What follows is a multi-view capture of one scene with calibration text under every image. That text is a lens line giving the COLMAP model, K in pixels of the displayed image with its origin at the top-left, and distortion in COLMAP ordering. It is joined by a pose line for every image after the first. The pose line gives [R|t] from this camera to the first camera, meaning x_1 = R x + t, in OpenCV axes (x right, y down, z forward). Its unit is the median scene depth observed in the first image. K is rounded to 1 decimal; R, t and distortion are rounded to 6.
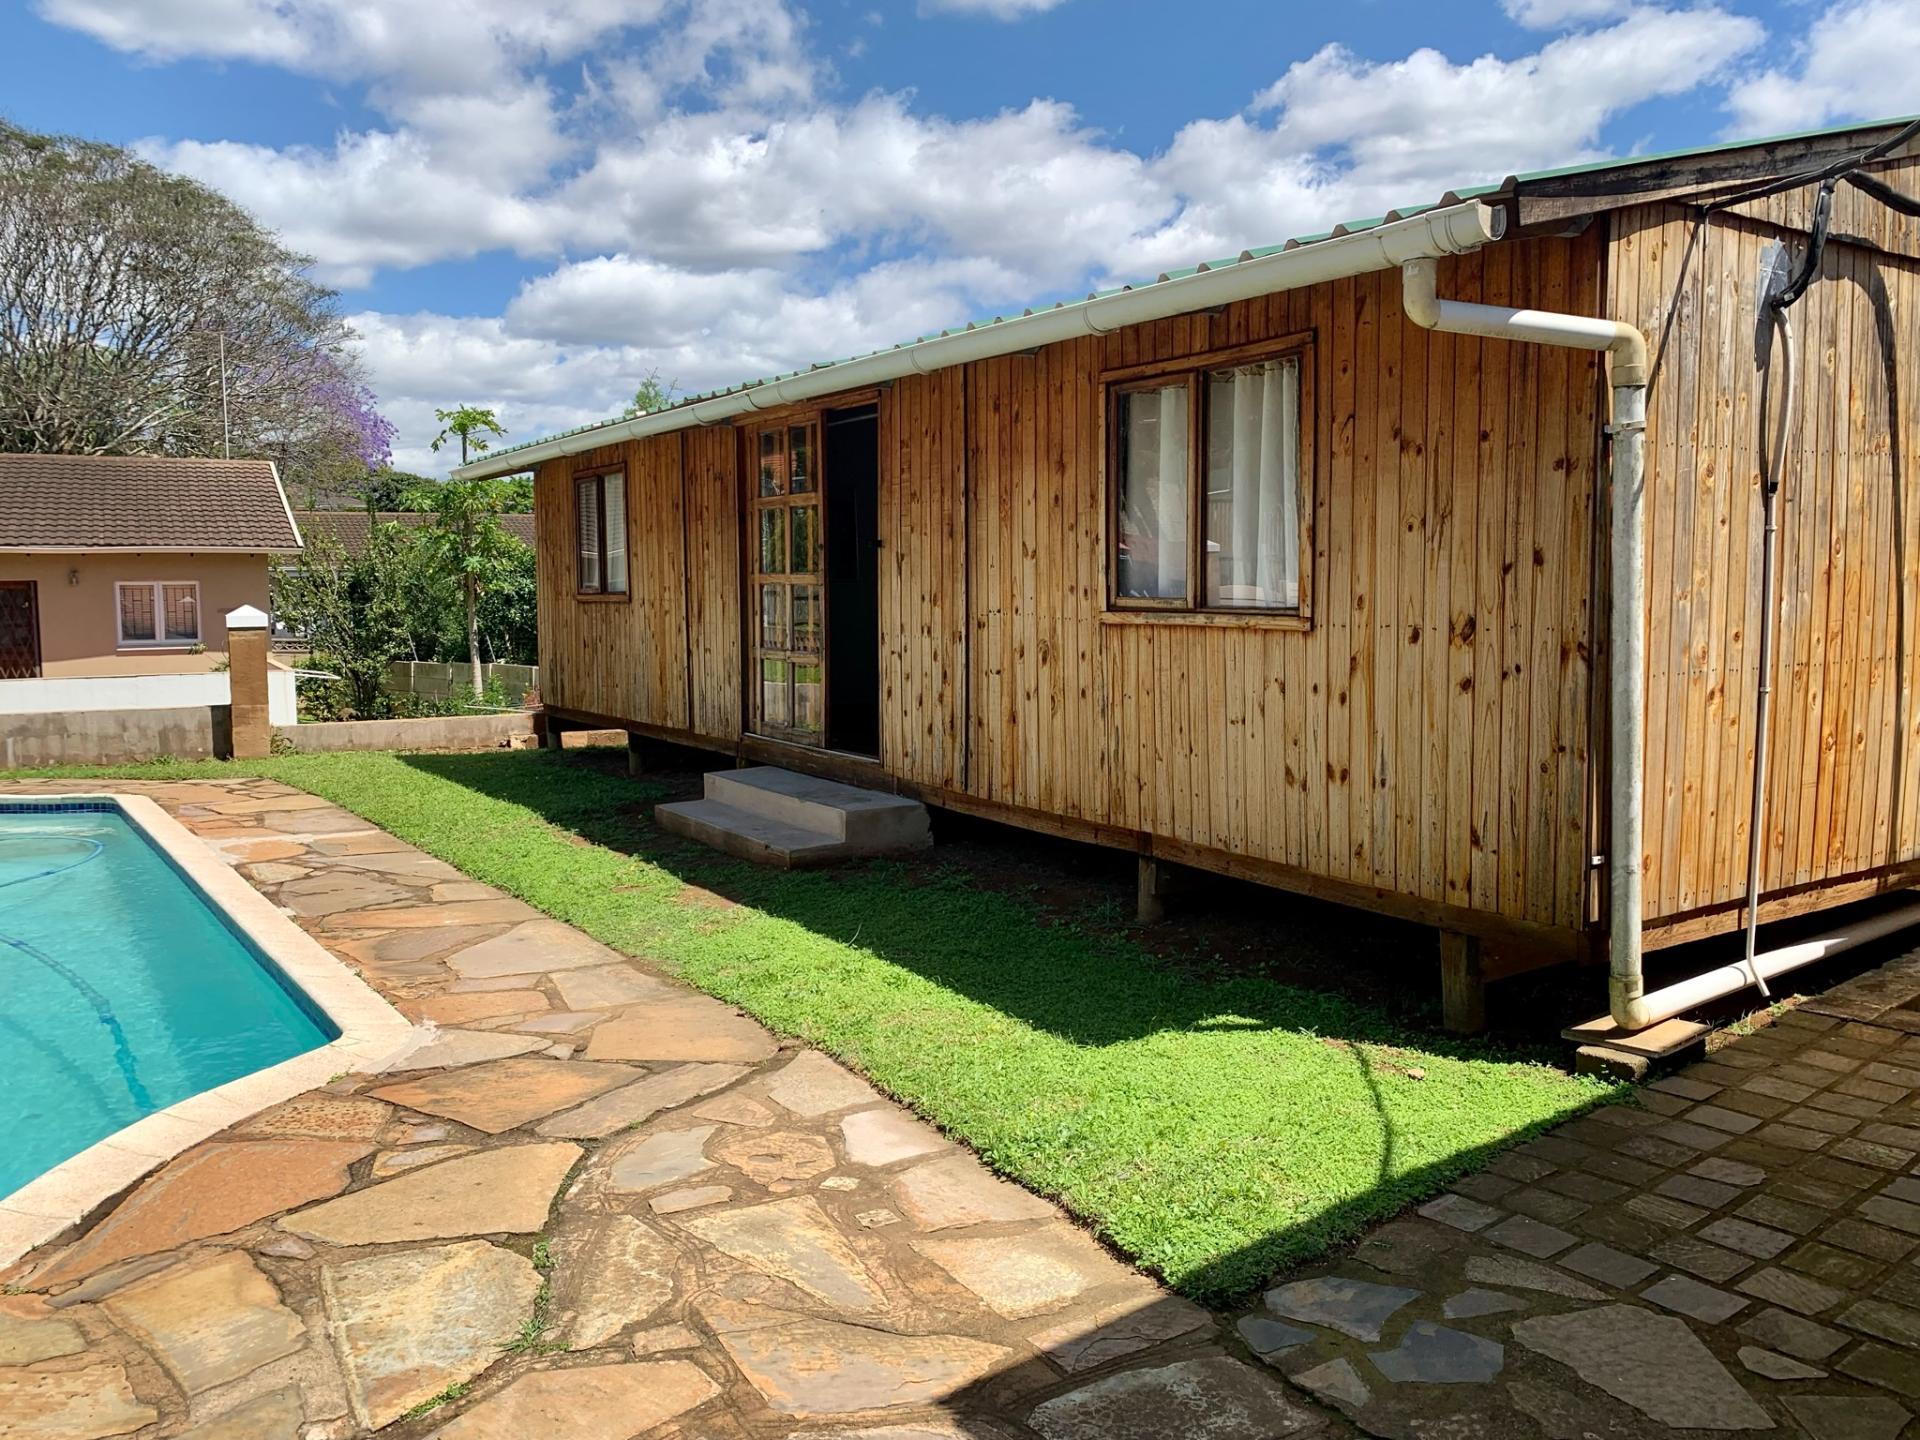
lens RADIAL K [[1488.7, 0, 948.7], [0, 1488.7, 692.5], [0, 0, 1]] dist [0.052075, -0.054476]
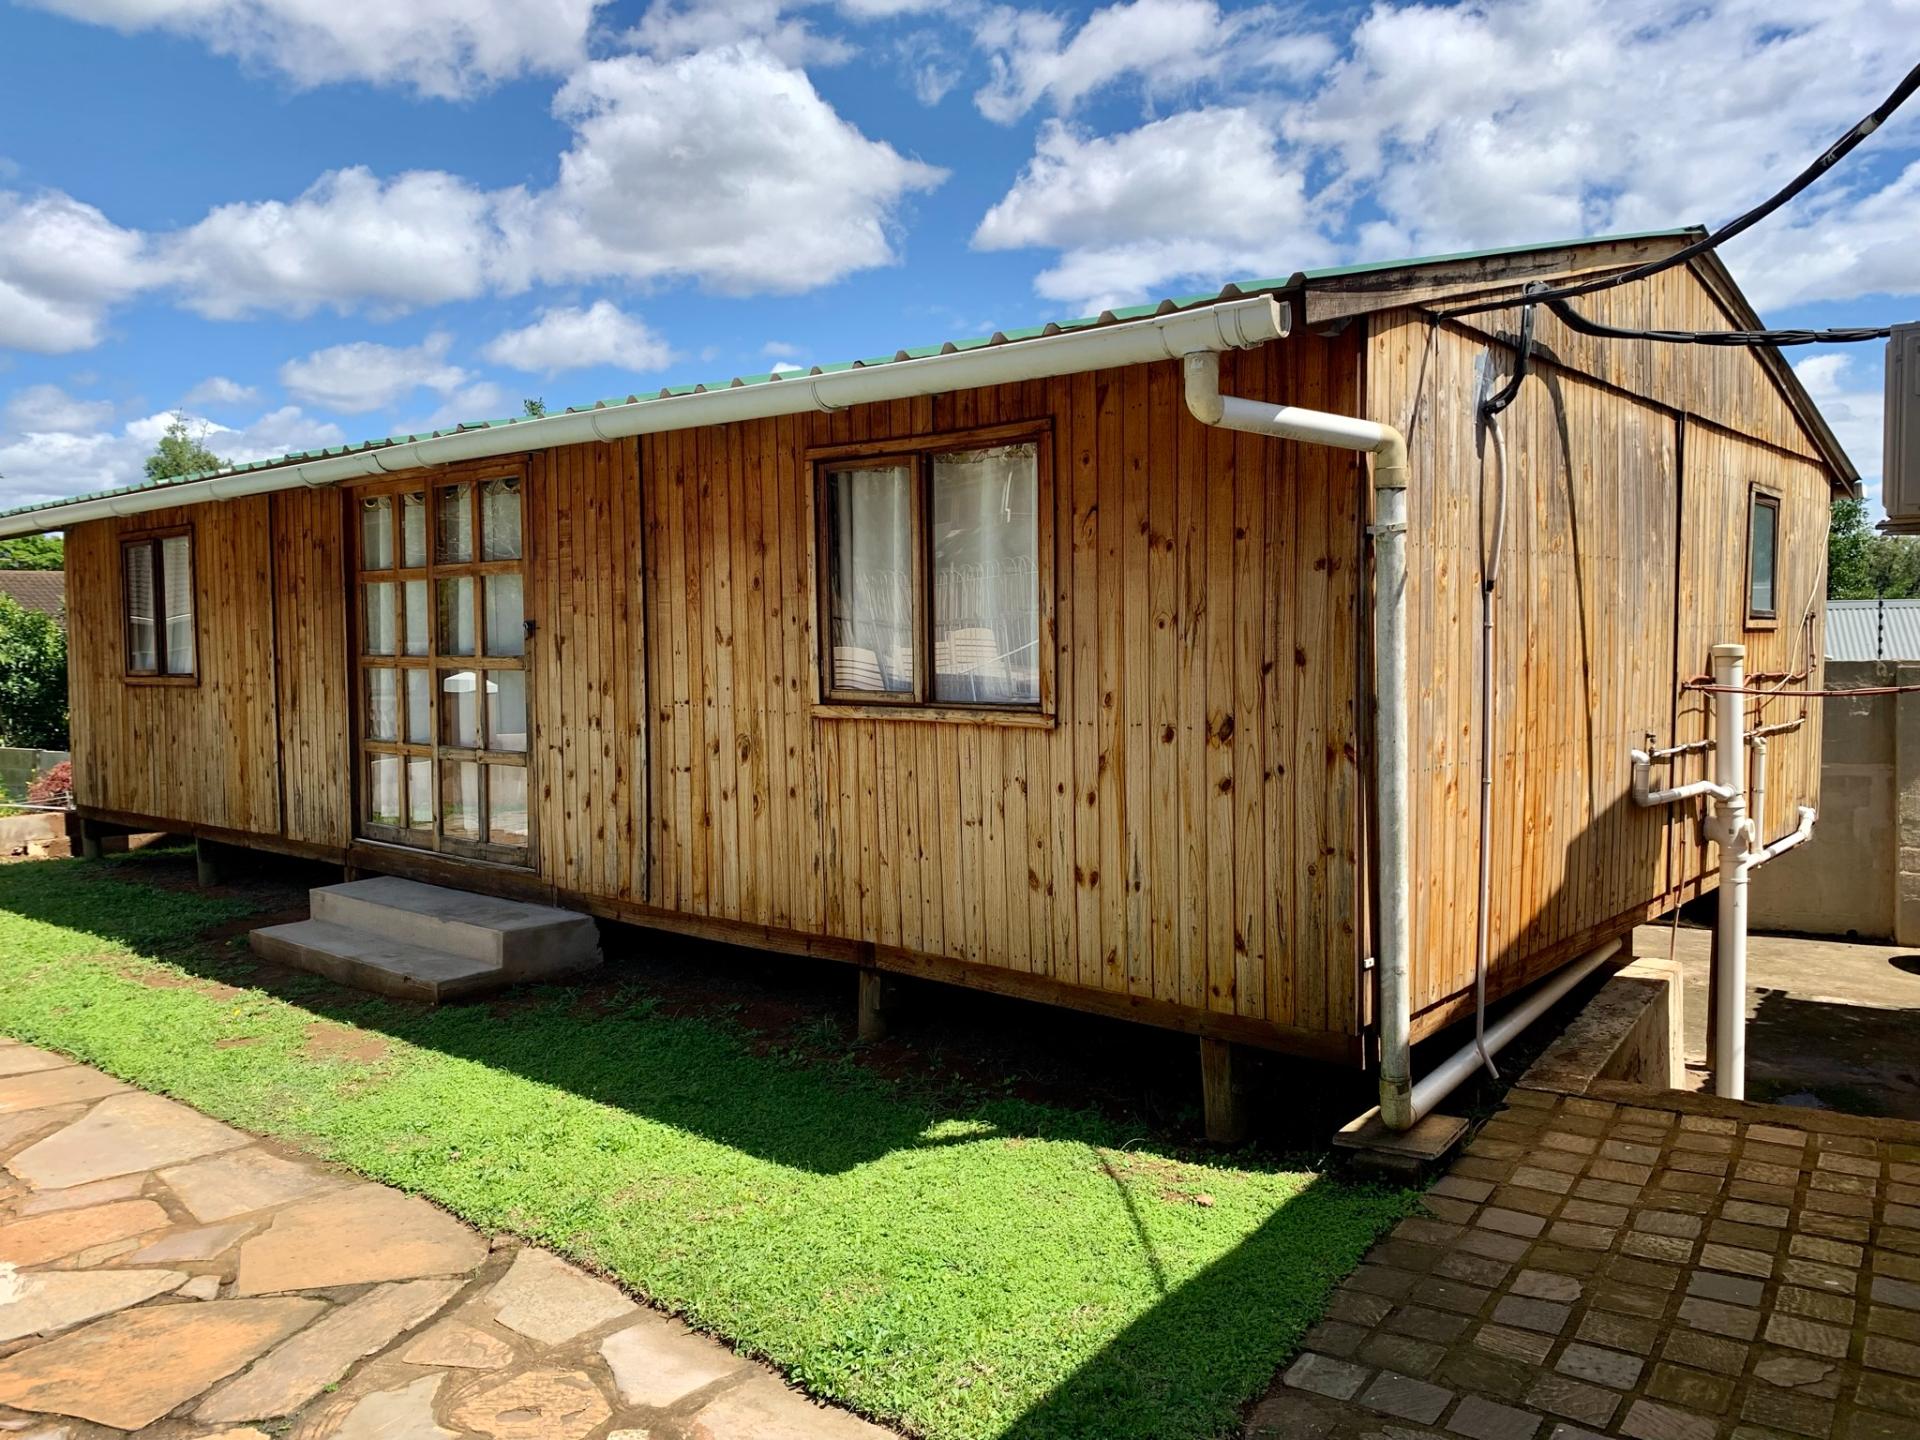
lens RADIAL K [[1488.7, 0, 962.2], [0, 1488.7, 717.2], [0, 0, 1]] dist [0.052075, -0.054476]
pose [[0.958269, -0.020562, 0.285129, -0.091779], [0.026784, 0.999480, -0.017942, -0.035425], [-0.284612, 0.024831, 0.958321, 0.112121]]
